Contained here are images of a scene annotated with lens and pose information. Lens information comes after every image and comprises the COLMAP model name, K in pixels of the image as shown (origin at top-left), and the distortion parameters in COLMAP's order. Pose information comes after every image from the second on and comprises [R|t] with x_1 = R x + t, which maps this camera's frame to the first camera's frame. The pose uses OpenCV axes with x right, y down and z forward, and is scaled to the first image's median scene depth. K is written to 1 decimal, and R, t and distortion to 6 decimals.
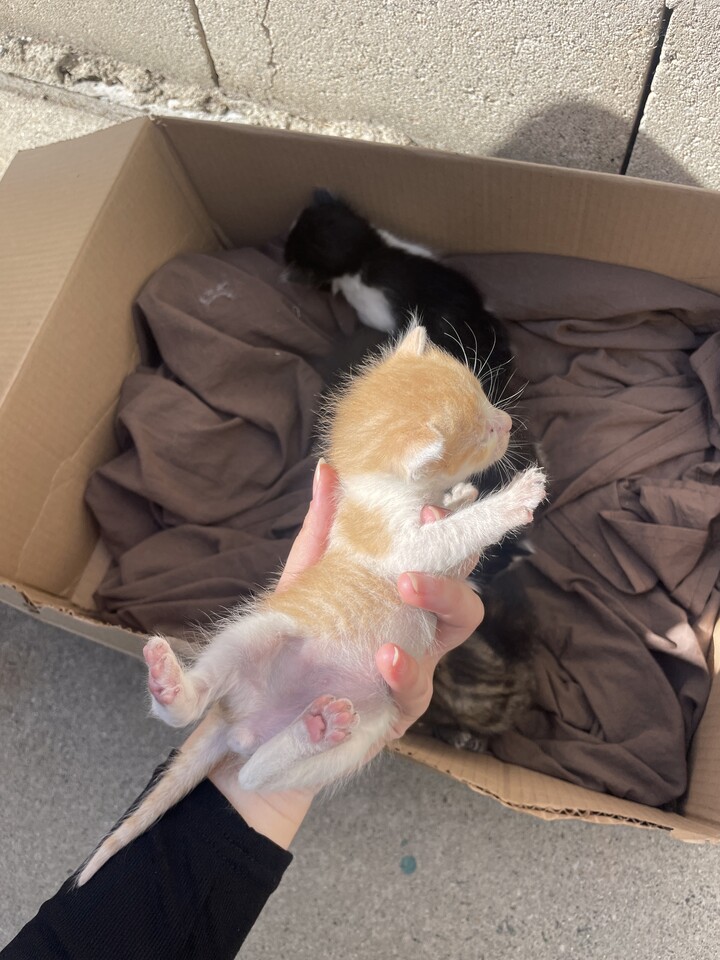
lens RADIAL K [[731.3, 0, 360.3], [0, 731.3, 483.6], [0, 0, 1]] dist [-0.001138, -0.035292]
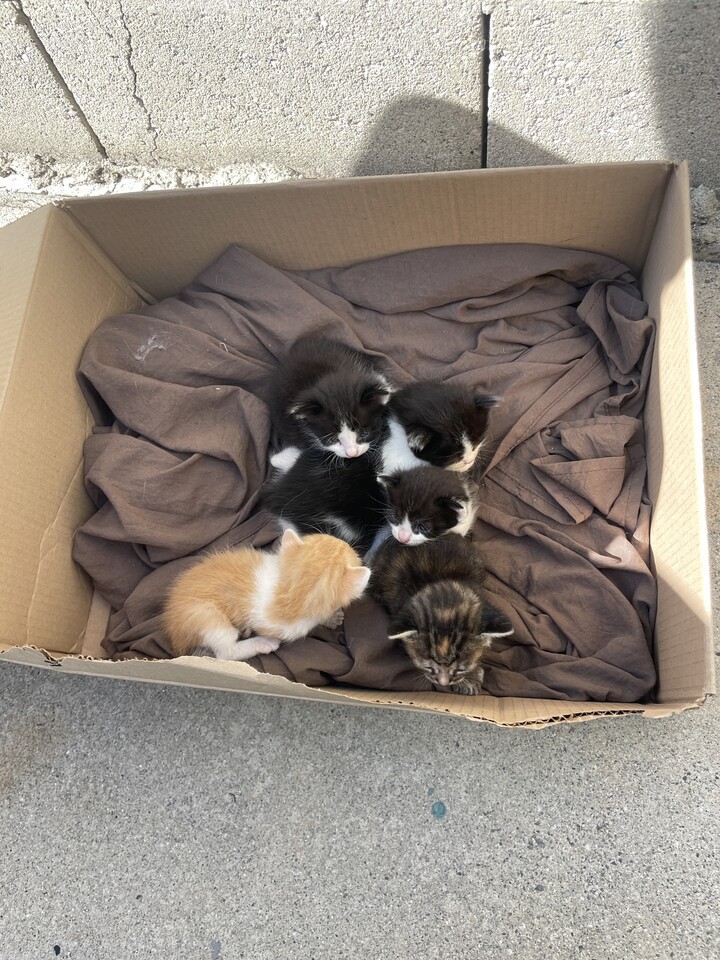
lens RADIAL K [[731.3, 0, 360.1], [0, 731.3, 481.9], [0, 0, 1]] dist [-0.001138, -0.035292]
pose [[0.972325, -0.229167, 0.045464, 0.013326], [0.229660, 0.973253, -0.005864, 0.015248], [-0.042904, 0.016143, 0.998949, -0.108461]]
